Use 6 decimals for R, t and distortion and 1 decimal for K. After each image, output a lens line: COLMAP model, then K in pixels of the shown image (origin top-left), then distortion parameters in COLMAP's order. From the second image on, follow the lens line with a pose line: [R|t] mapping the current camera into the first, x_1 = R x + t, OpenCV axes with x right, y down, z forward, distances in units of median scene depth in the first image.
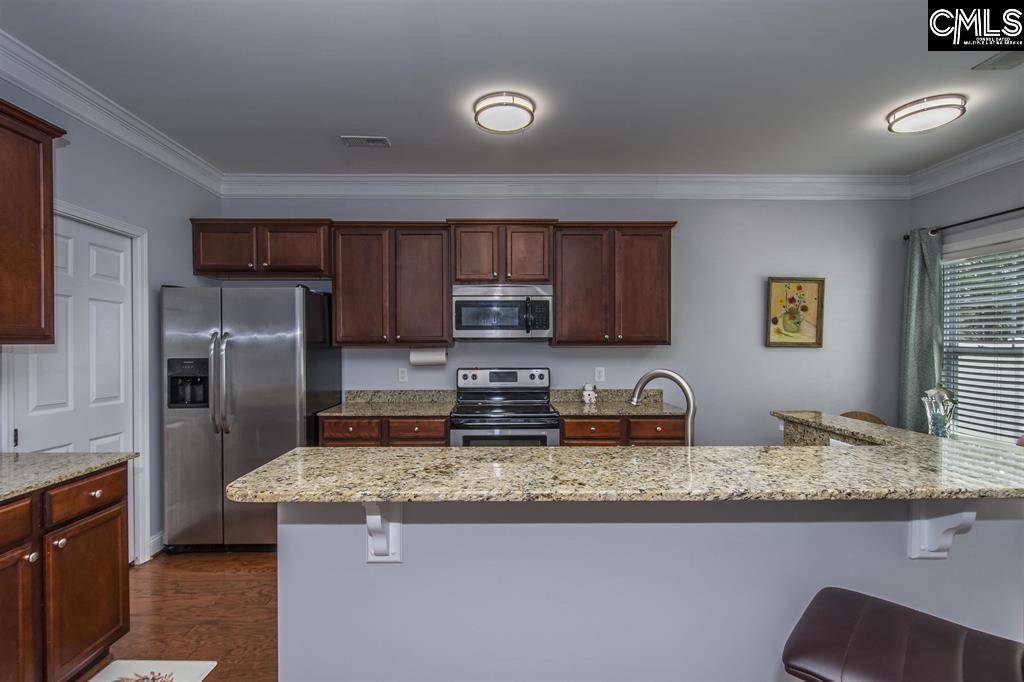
lens RADIAL K [[469.5, 0, 505.0], [0, 469.5, 349.1], [0, 0, 1]] dist [0.000196, -0.002300]
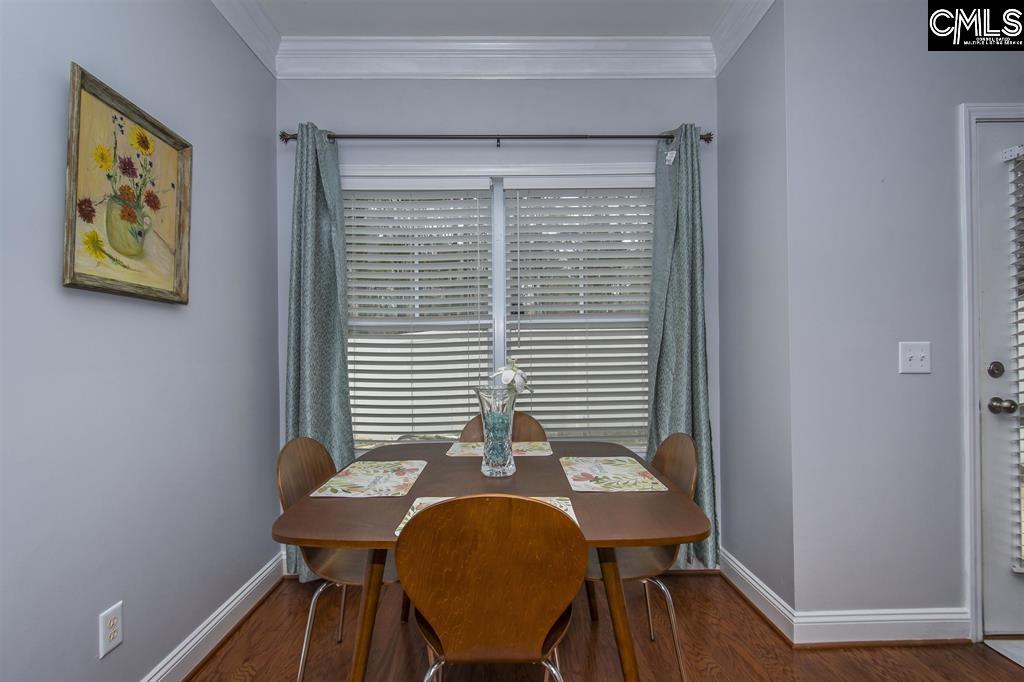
lens RADIAL K [[469.5, 0, 500.9], [0, 469.5, 348.6], [0, 0, 1]] dist [0.000196, -0.002300]
pose [[0.013154, 0.006785, 0.999890, 0.274261], [0.026325, 0.999628, -0.007129, 0.050814], [-0.999567, 0.026416, 0.012971, 0.770779]]
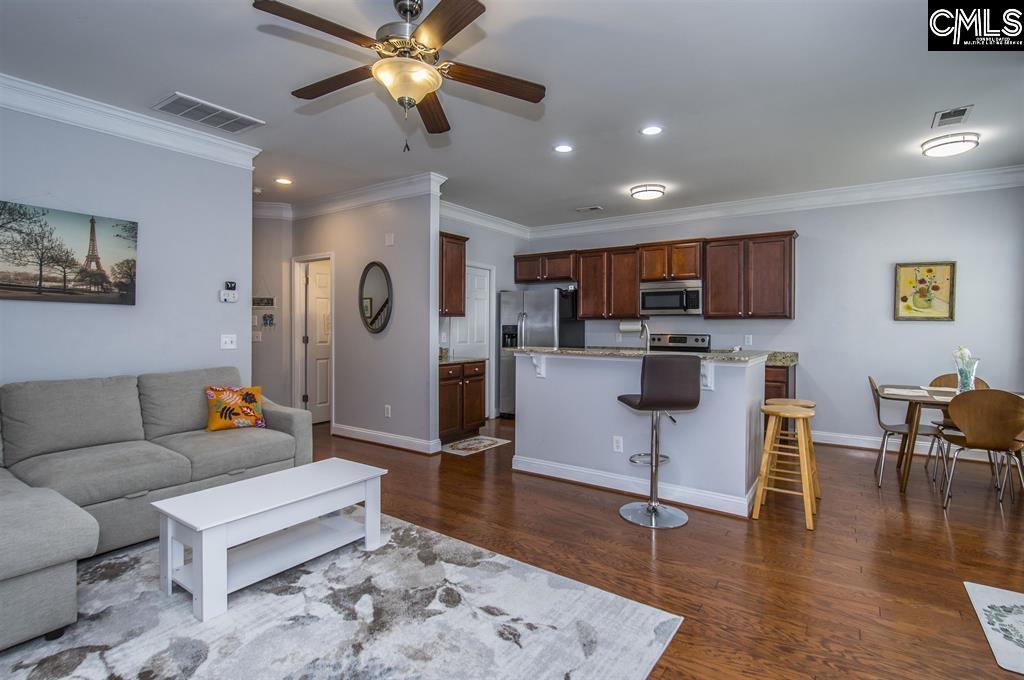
lens RADIAL K [[494.4, 0, 528.3], [0, 494.4, 327.2], [0, 0, 1]] dist [0.001500, -0.002311]
pose [[0.824330, 0.007201, -0.566064, 0.541452], [-0.011518, 0.999925, -0.004052, 0.031513], [0.565992, 0.009860, 0.824352, -0.652979]]
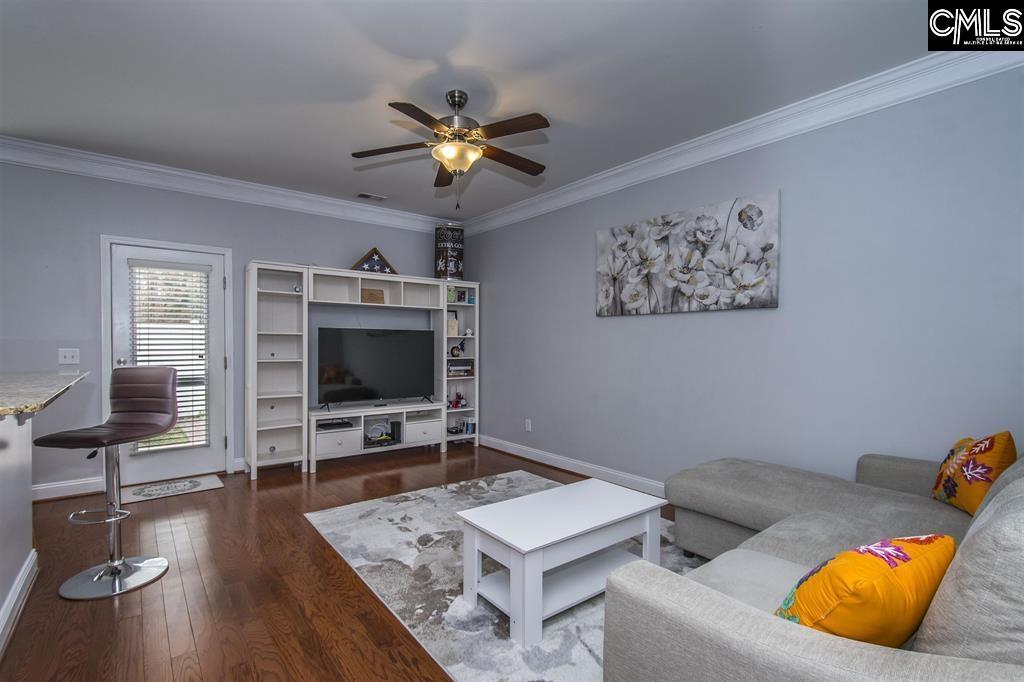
lens RADIAL K [[469.5, 0, 501.3], [0, 469.5, 350.6], [0, 0, 1]] dist [0.000196, -0.002300]
pose [[-0.608631, -0.013280, 0.793342, -0.610191], [0.004077, 0.999794, 0.019864, 0.033996], [-0.793443, 0.015324, -0.608452, 0.195091]]
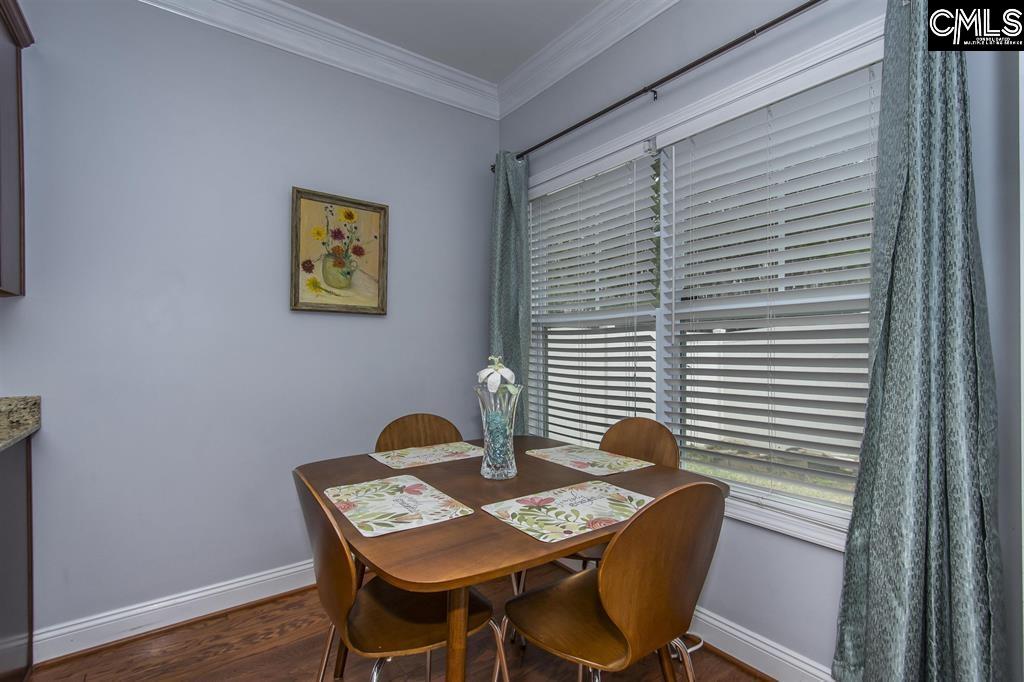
lens RADIAL K [[469.5, 0, 499.3], [0, 469.5, 351.4], [0, 0, 1]] dist [0.000196, -0.002300]
pose [[0.824186, -0.005043, 0.566297, 0.479822], [0.010018, 0.999934, -0.005676, 0.054773], [-0.566231, 0.010351, 0.824182, 0.425153]]
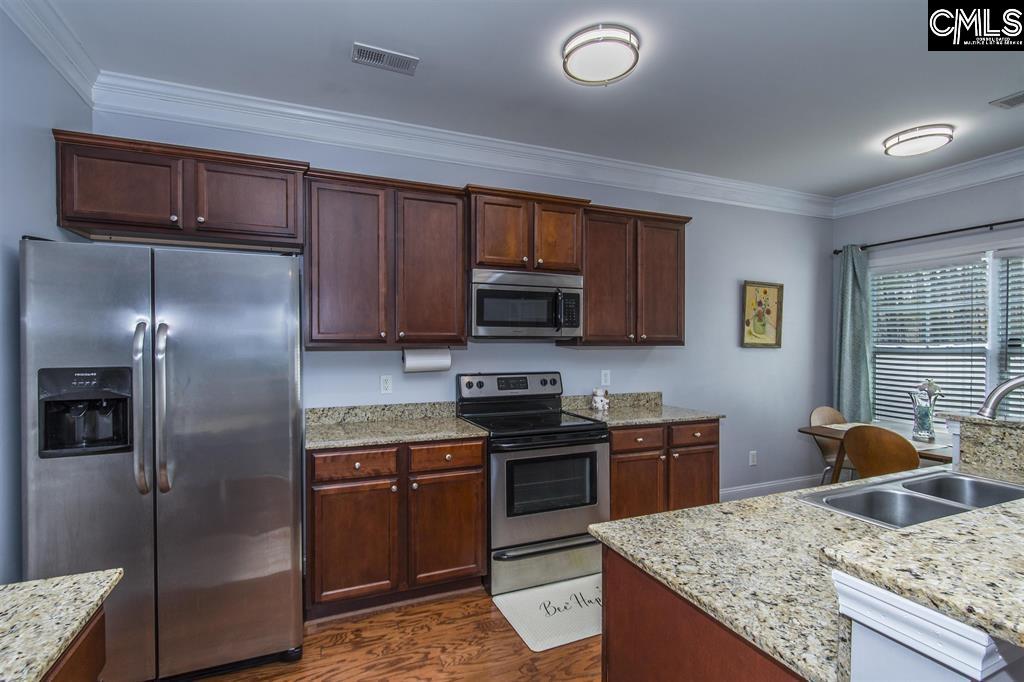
lens RADIAL K [[469.5, 0, 498.9], [0, 469.5, 347.7], [0, 0, 1]] dist [0.000196, -0.002300]
pose [[0.932910, -0.000144, 0.360110, -0.347242], [0.002699, 0.999975, -0.006592, 0.001139], [-0.360100, 0.007122, 0.932887, 0.243629]]
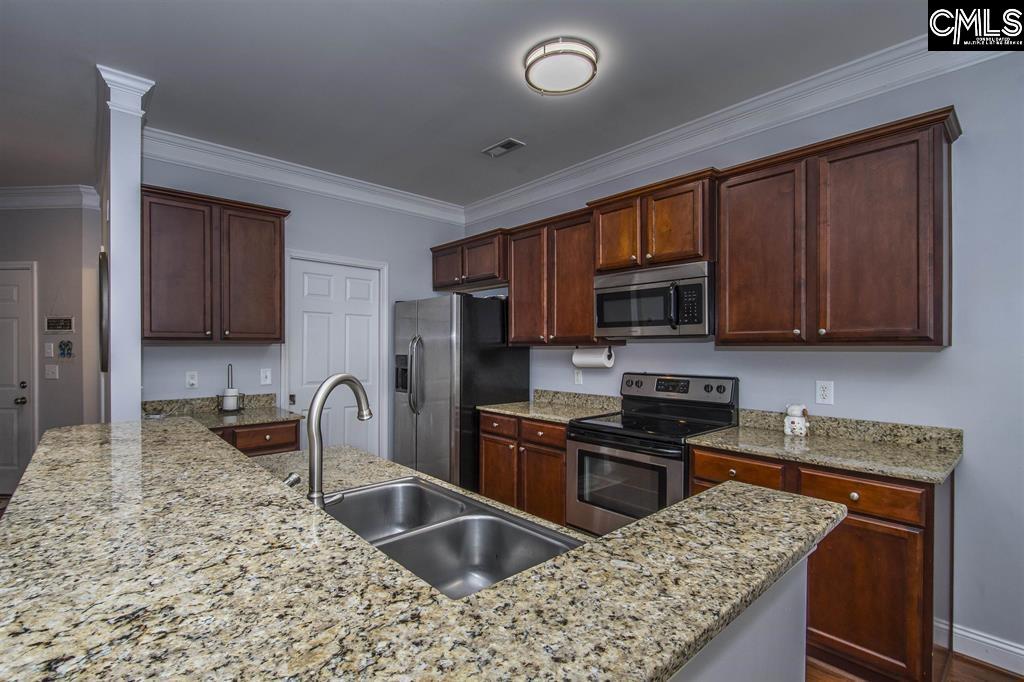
lens RADIAL K [[469.5, 0, 501.6], [0, 469.5, 348.8], [0, 0, 1]] dist [0.000196, -0.002300]
pose [[0.651531, 0.006048, -0.758598, 0.429805], [-0.009603, 0.999954, -0.000275, 0.000264], [0.758561, 0.007464, 0.651559, 0.290379]]
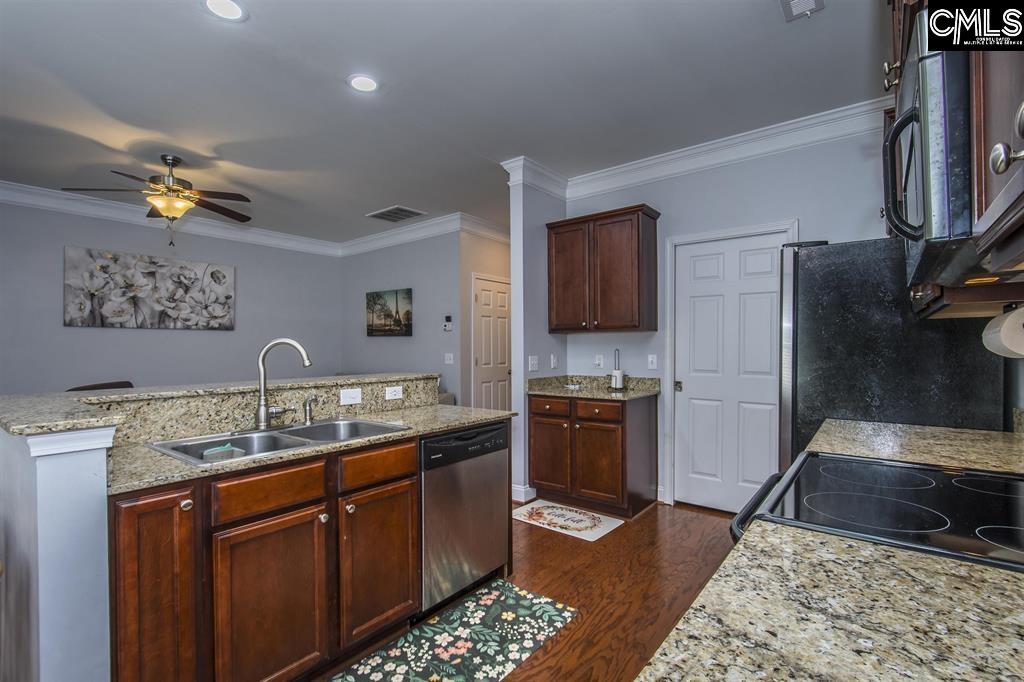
lens RADIAL K [[469.5, 0, 503.0], [0, 469.5, 350.3], [0, 0, 1]] dist [0.000196, -0.002300]
pose [[-0.634524, 0.008797, -0.772853, 0.394176], [0.000895, 0.999943, 0.010647, 0.025072], [0.772902, 0.006064, -0.634496, 0.964905]]
